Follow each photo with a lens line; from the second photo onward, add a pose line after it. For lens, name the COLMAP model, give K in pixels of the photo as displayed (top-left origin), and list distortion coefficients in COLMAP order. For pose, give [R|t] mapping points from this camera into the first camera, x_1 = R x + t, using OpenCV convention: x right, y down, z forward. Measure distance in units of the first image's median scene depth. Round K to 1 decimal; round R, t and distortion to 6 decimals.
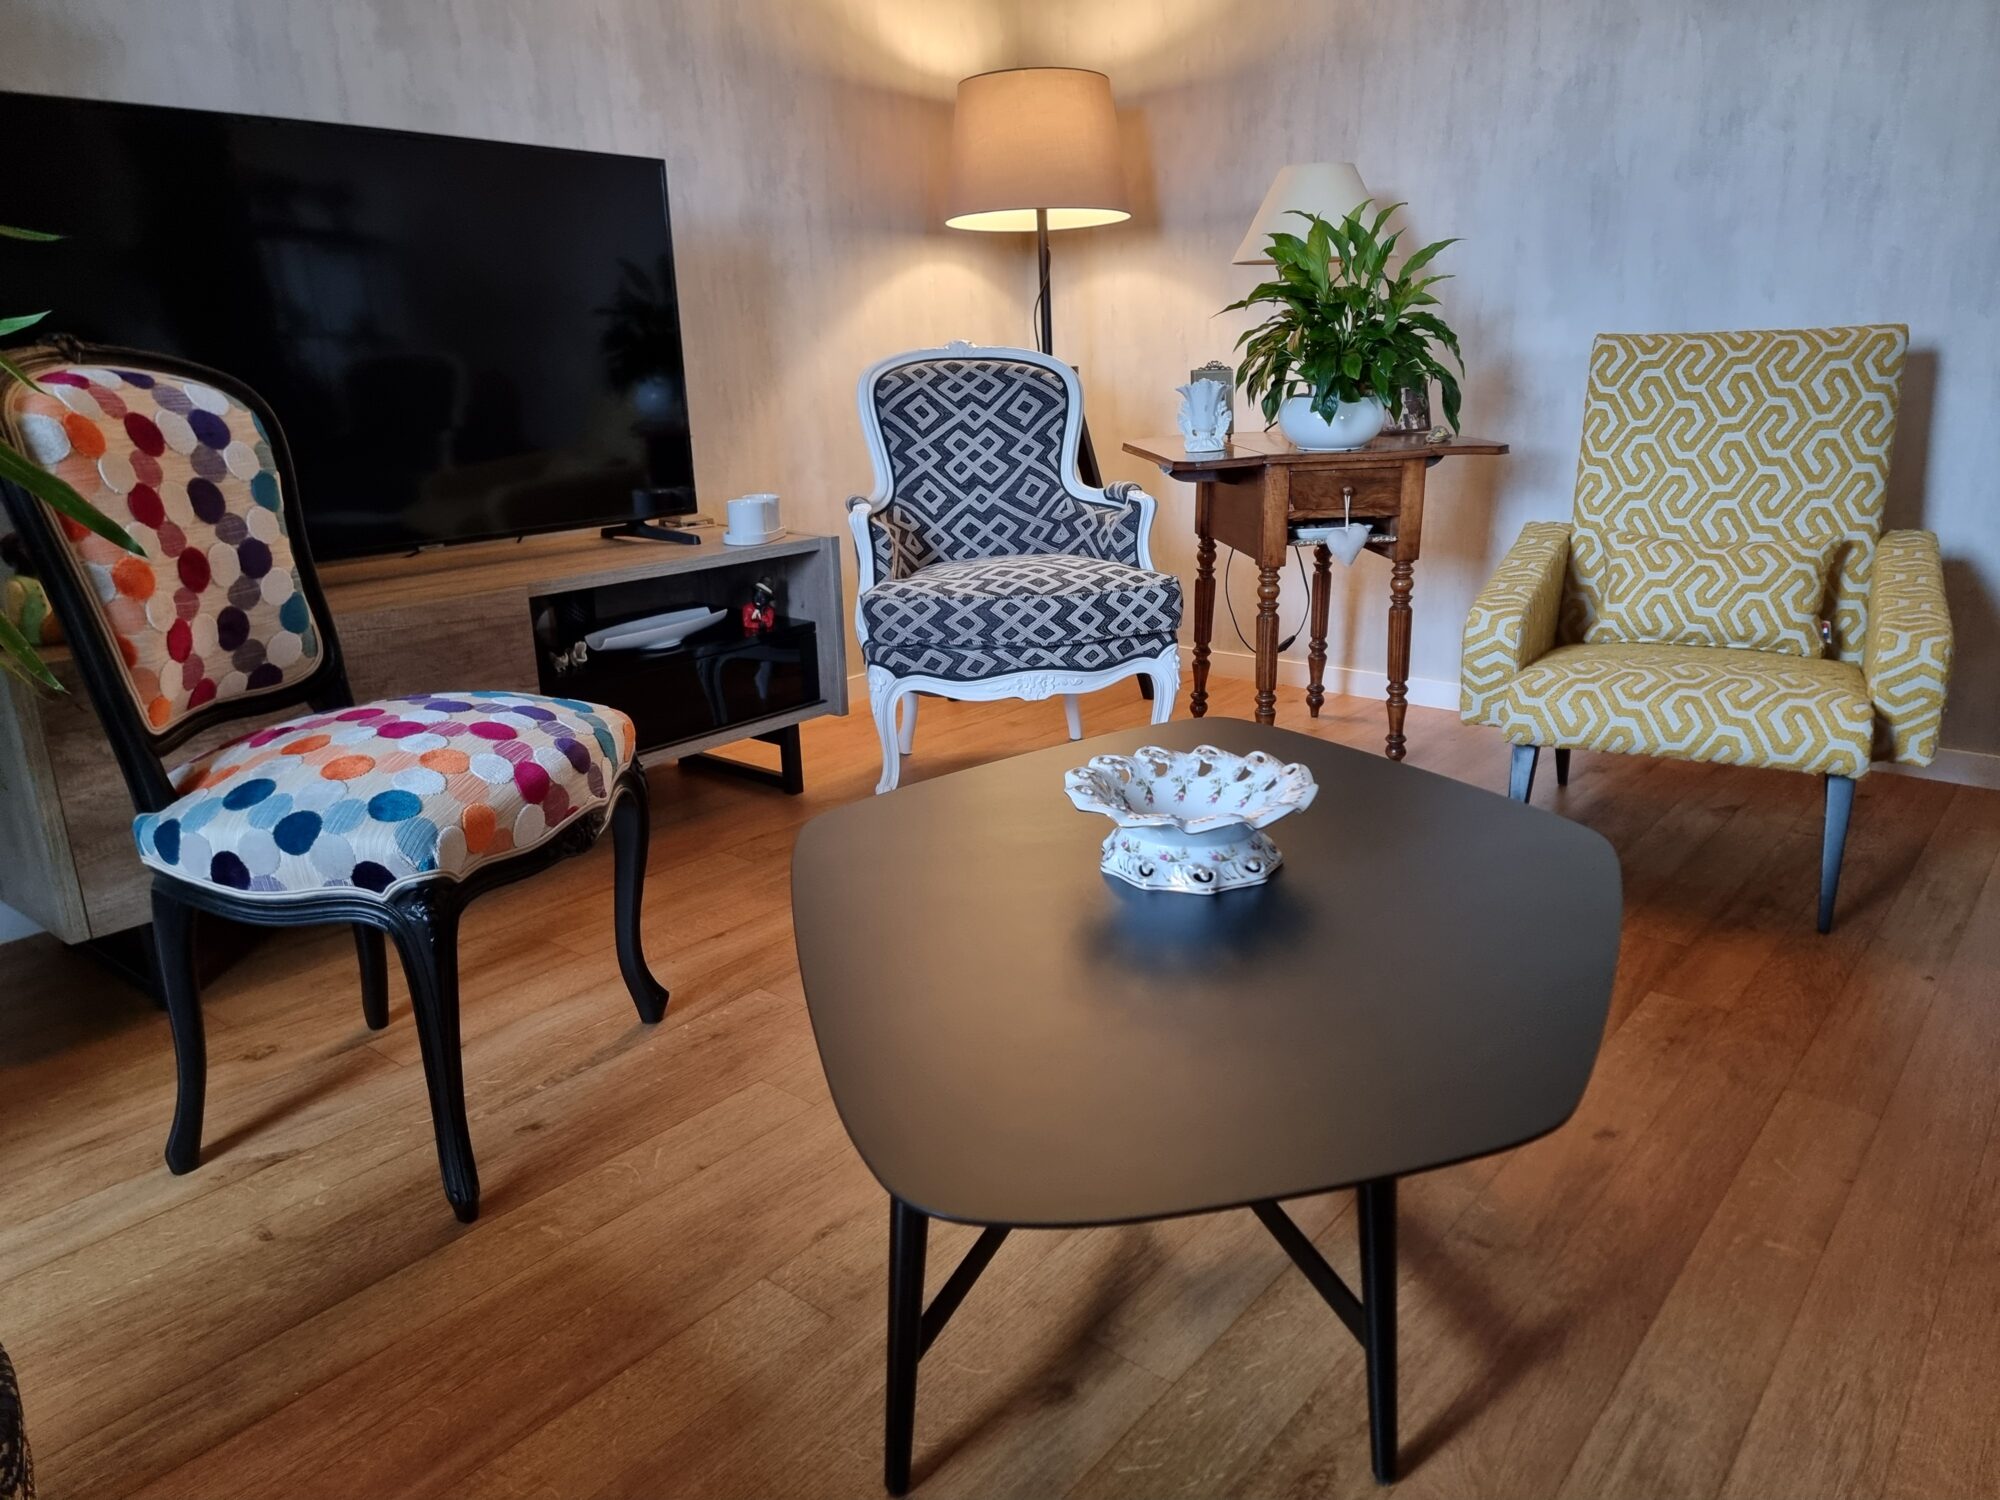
lens RADIAL K [[1390.0, 0, 1005.0], [0, 1390.0, 800.5], [0, 0, 1]] dist [0.083977, -0.042099]
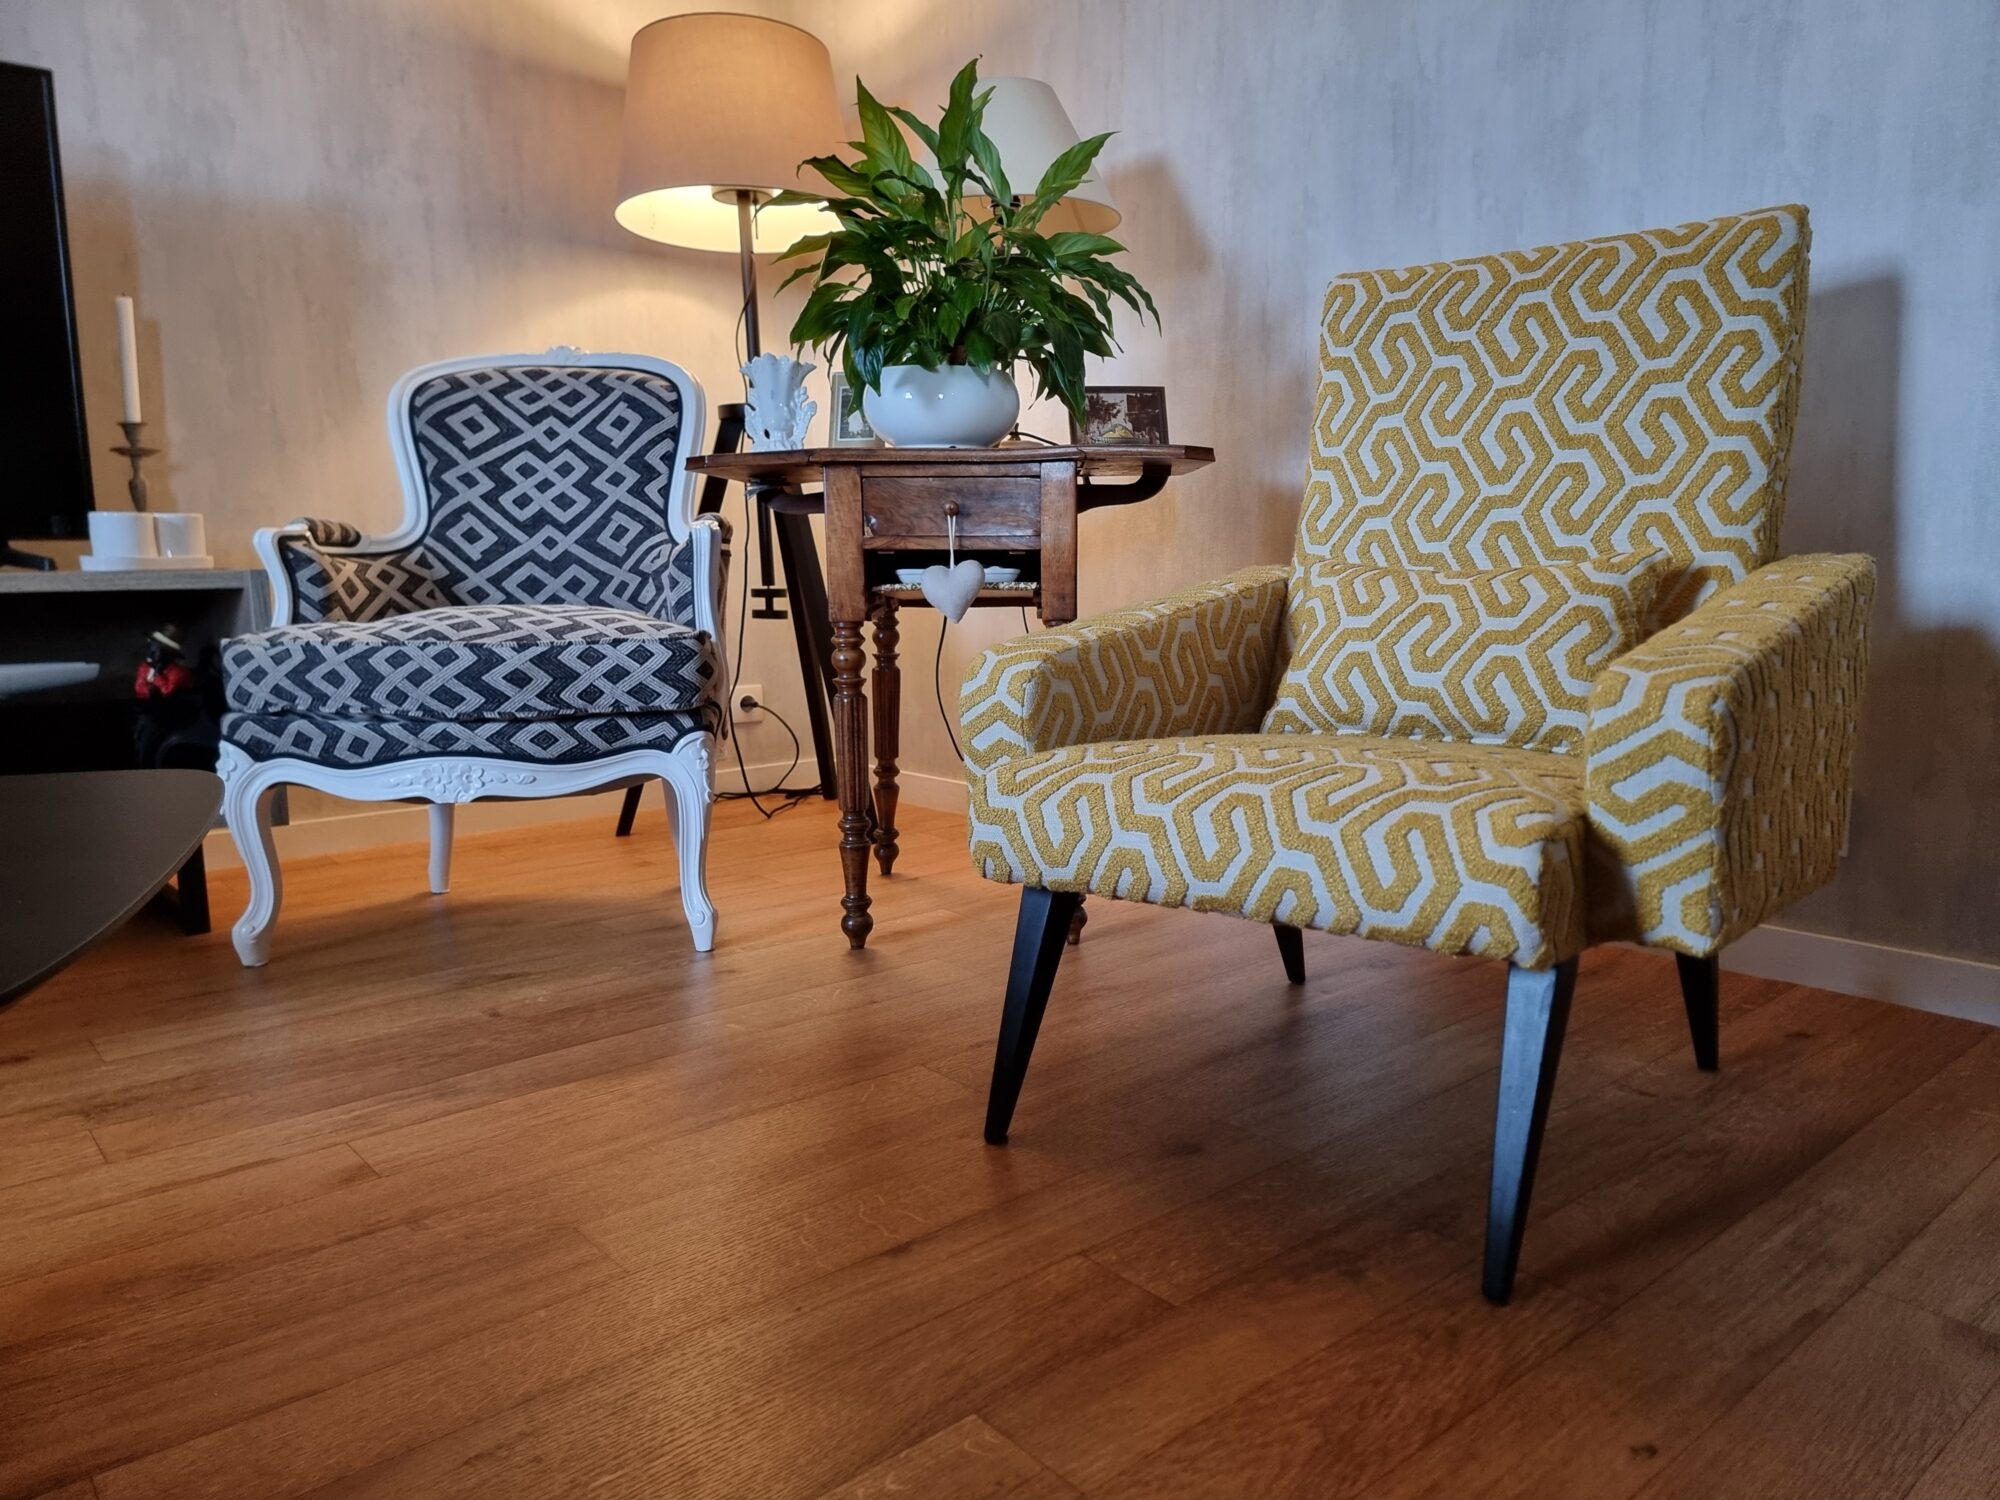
lens RADIAL K [[1390.0, 0, 1005.0], [0, 1390.0, 800.5], [0, 0, 1]] dist [0.083977, -0.042099]
pose [[0.985252, 0.037092, -0.167038, 0.393125], [-0.061080, 0.988145, -0.140847, 0.004442], [0.159834, 0.148973, 0.975838, 0.398575]]
